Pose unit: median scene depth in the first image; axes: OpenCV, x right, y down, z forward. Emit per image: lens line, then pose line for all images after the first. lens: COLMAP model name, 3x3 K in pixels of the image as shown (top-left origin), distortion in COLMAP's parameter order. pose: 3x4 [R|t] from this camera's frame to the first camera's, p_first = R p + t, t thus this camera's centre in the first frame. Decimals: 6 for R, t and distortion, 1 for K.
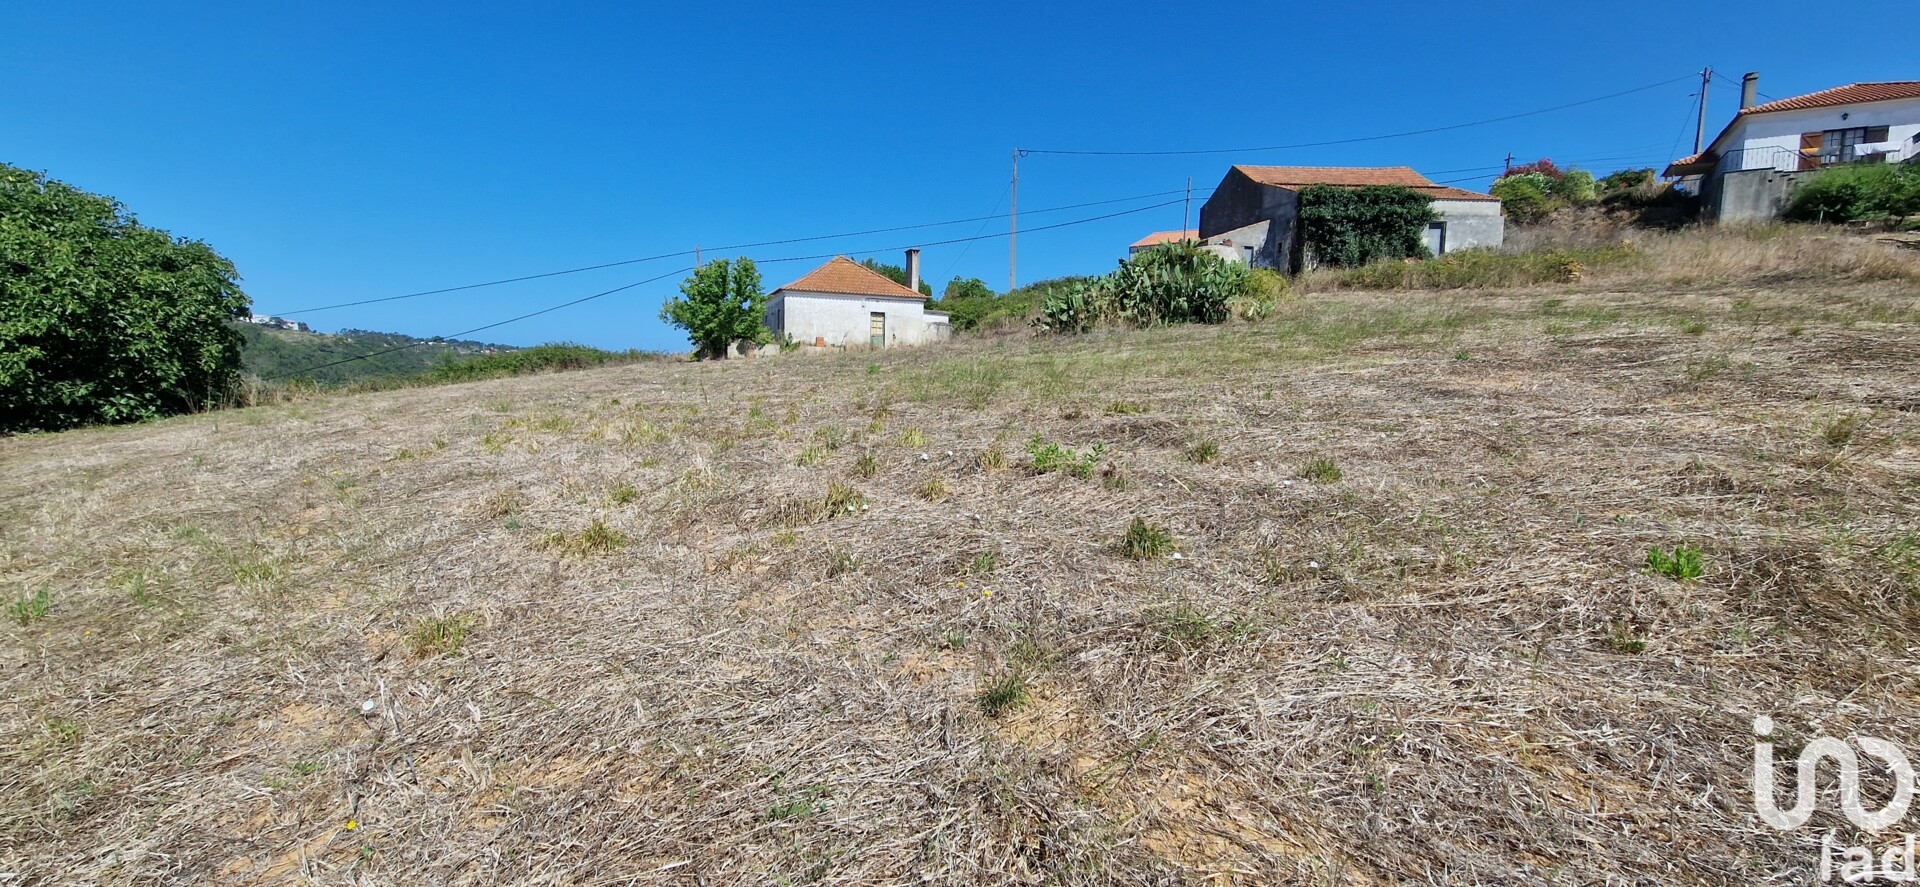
lens RADIAL K [[784.6, 0, 958.9], [0, 784.6, 452.3], [0, 0, 1]] dist [0.001035, -0.000192]
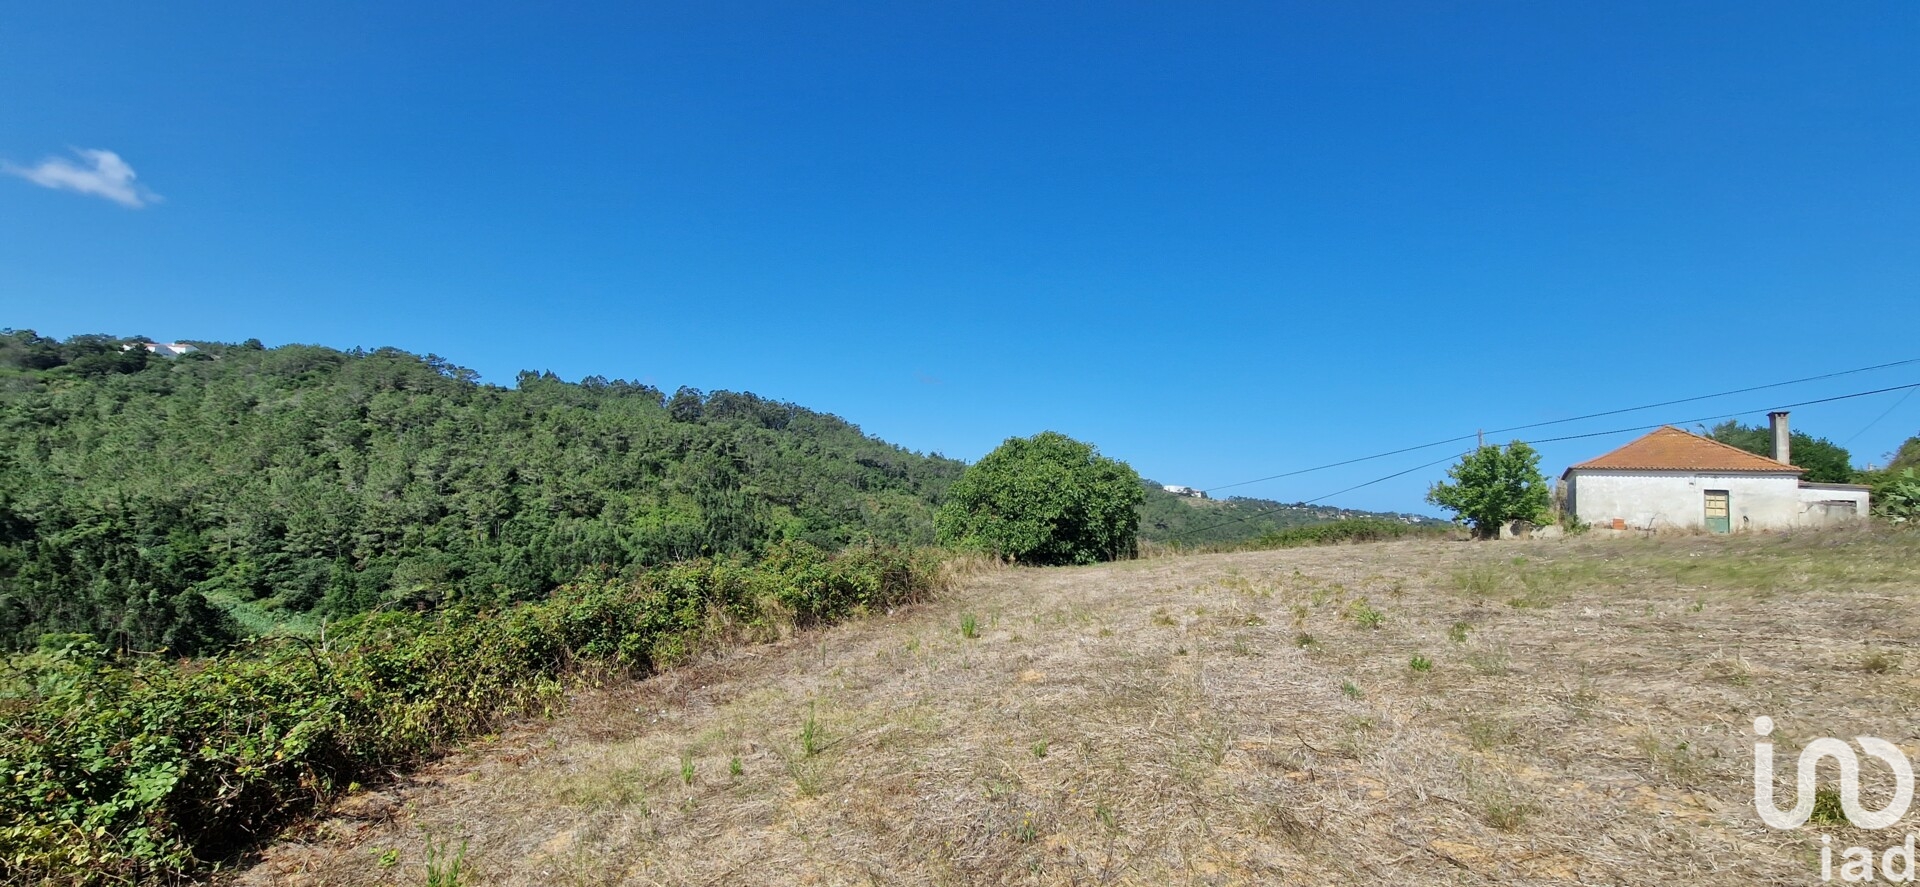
lens RADIAL K [[784.6, 0, 958.9], [0, 784.6, 452.3], [0, 0, 1]] dist [0.001035, -0.000192]
pose [[0.544754, -0.053400, -0.836894, 0.183099], [-0.121302, 0.982457, -0.141646, -0.000203], [0.829777, 0.178680, 0.528720, -0.143592]]
